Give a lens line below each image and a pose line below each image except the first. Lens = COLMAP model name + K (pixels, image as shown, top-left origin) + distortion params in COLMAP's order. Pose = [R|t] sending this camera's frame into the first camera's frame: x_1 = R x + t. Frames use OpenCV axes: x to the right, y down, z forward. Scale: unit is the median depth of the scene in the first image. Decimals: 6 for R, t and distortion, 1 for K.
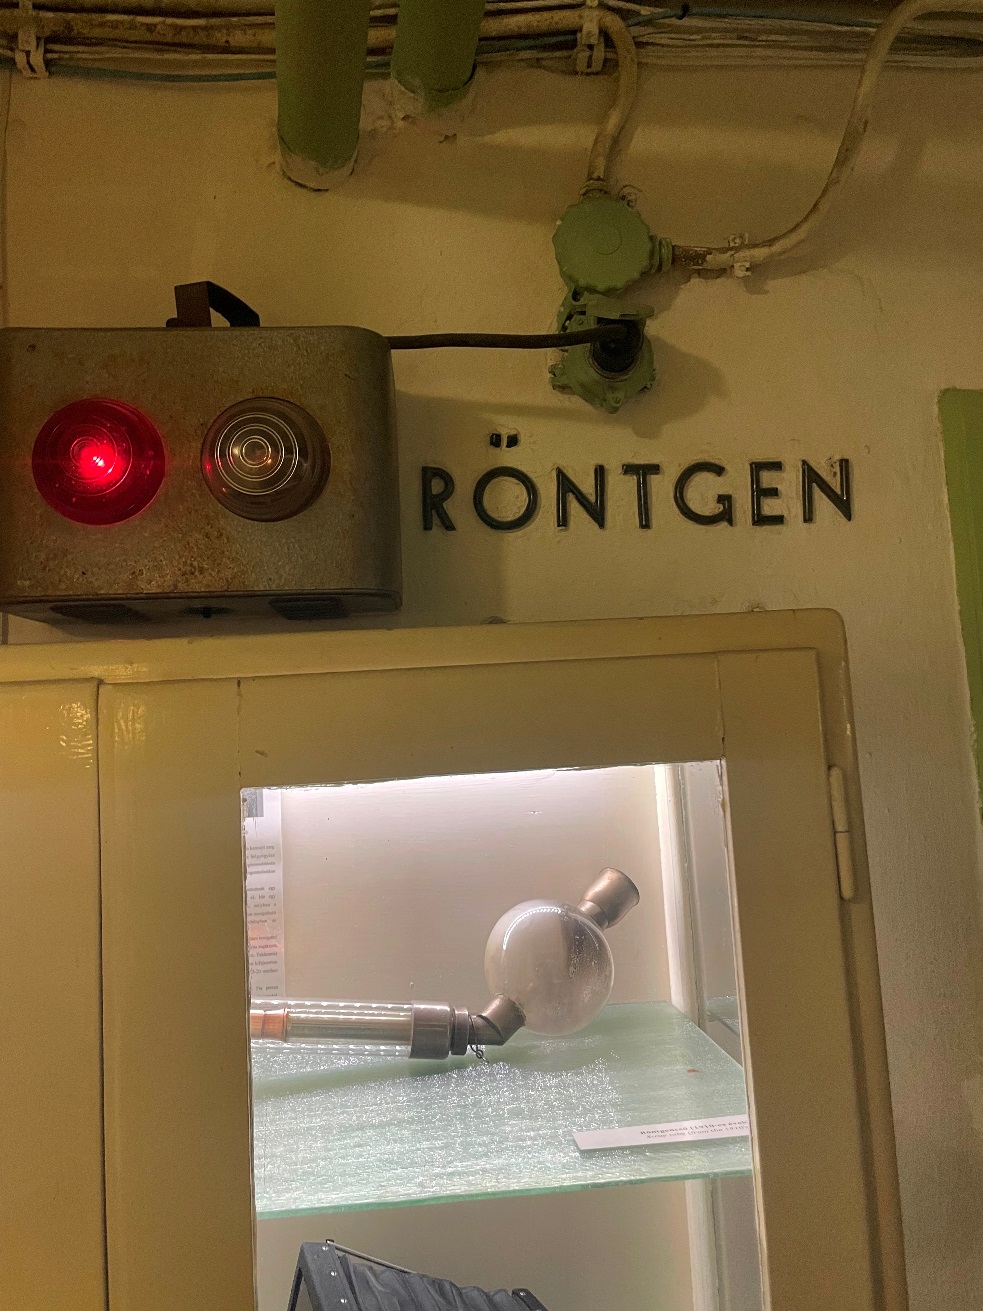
lens RADIAL K [[1000.8, 0, 483.5], [0, 1000.8, 660.9], [0, 0, 1]] dist [0.048689, -0.007763]
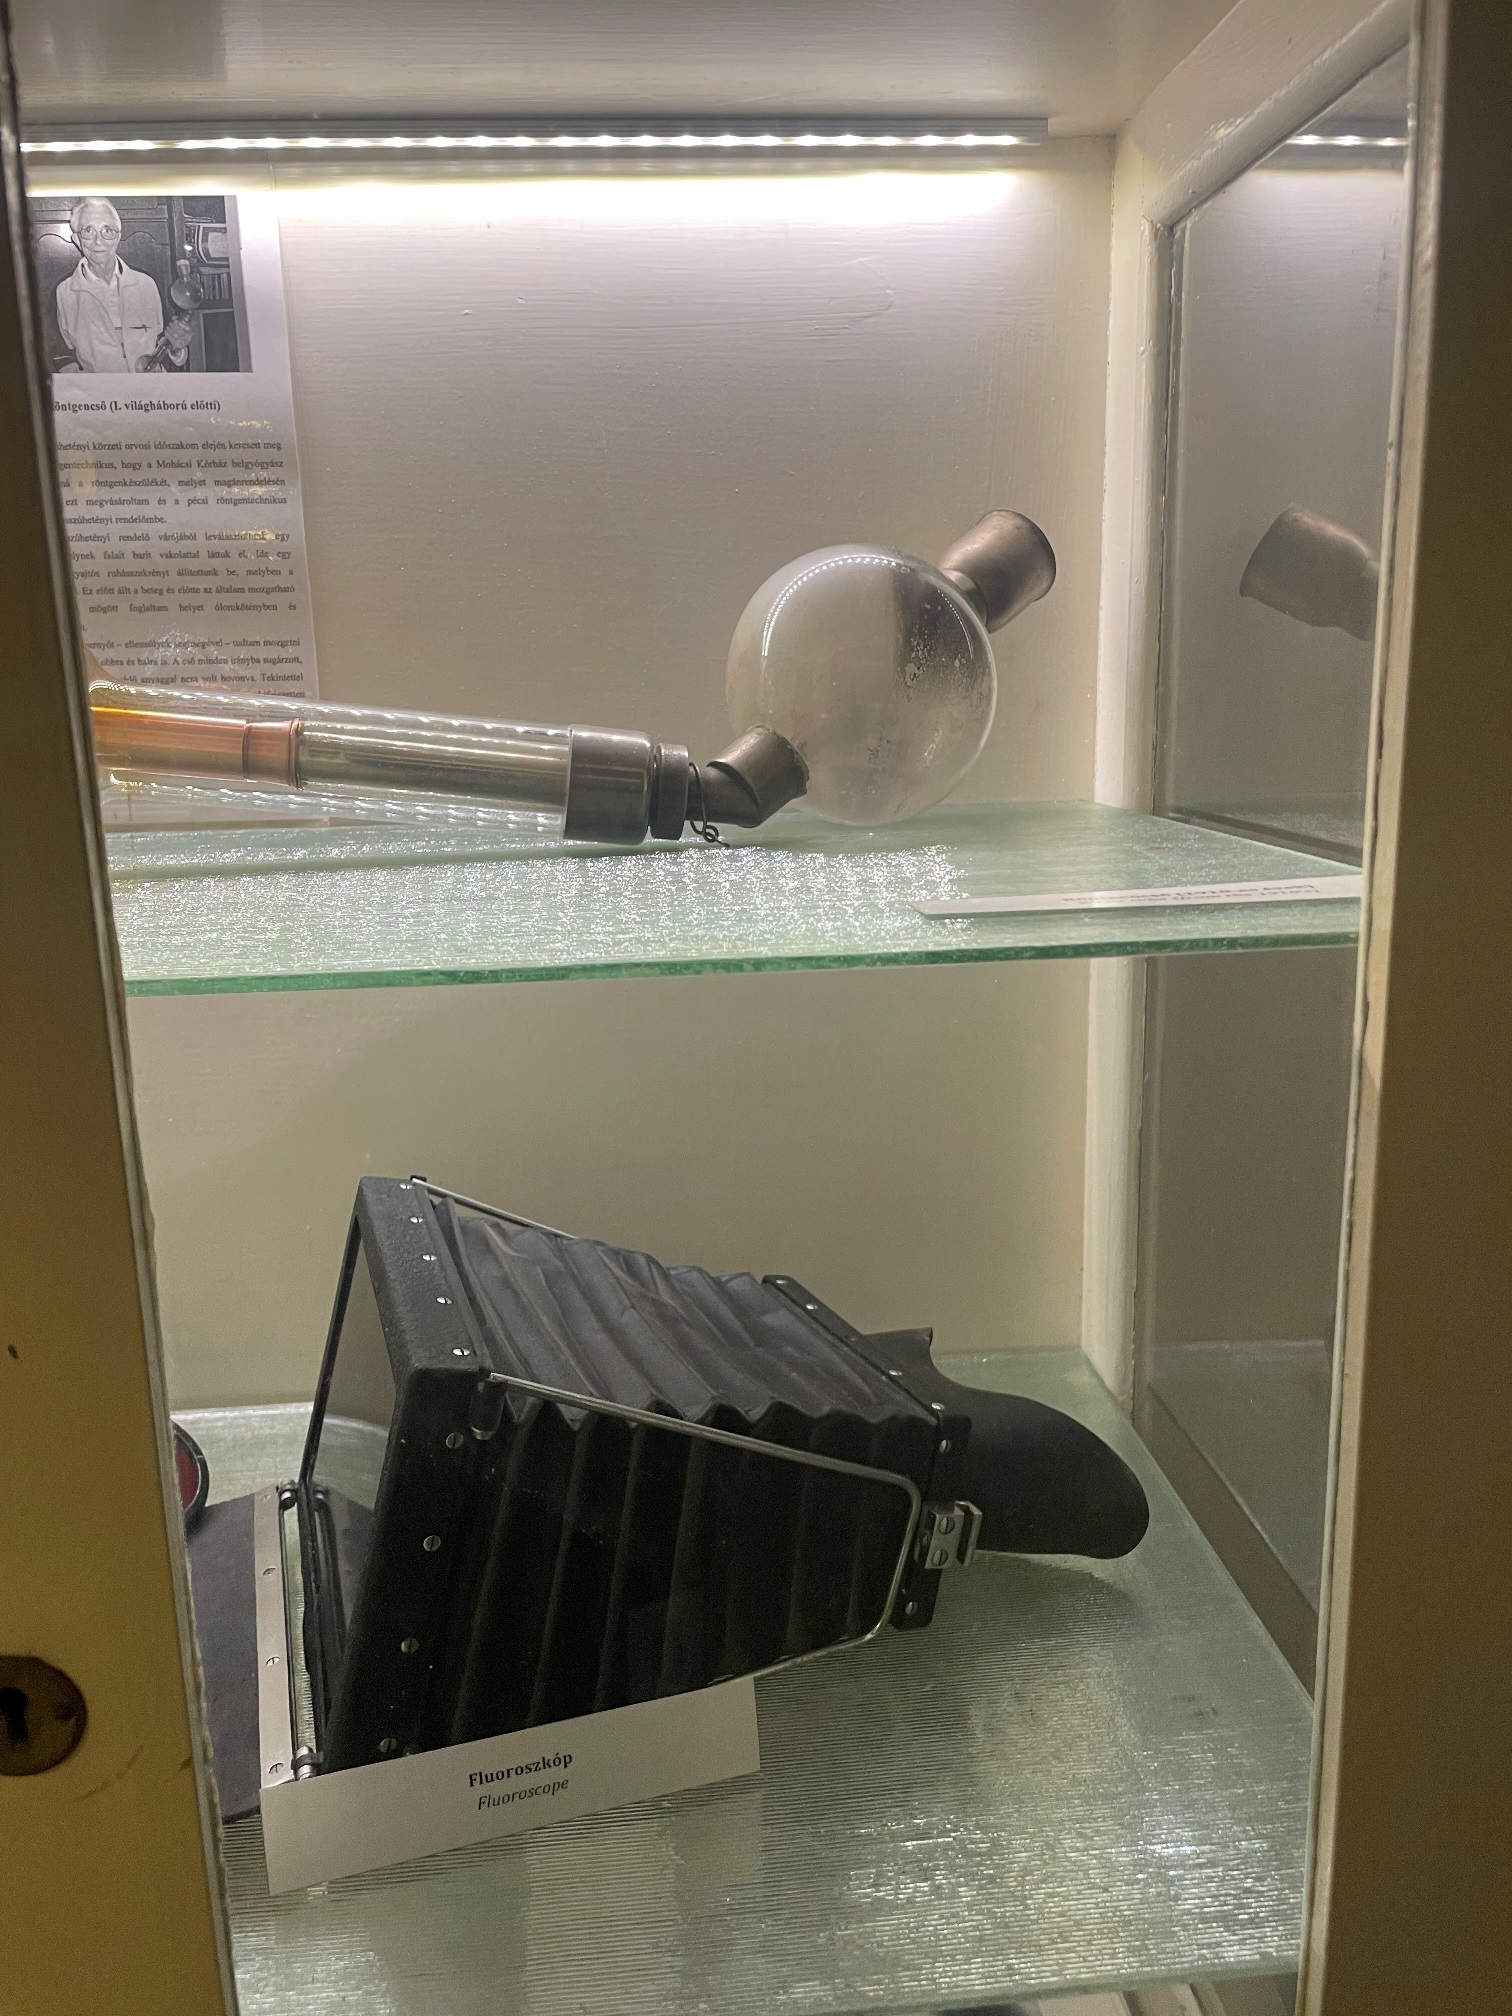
lens RADIAL K [[1539.0, 0, 762.0], [0, 1539.0, 1004.6], [0, 0, 1]] dist [0.048689, -0.007763]
pose [[0.999517, 0.026685, 0.015905, 0.011004], [-0.030207, 0.954364, 0.297114, 0.245131], [-0.007251, -0.297451, 0.954710, 0.270614]]
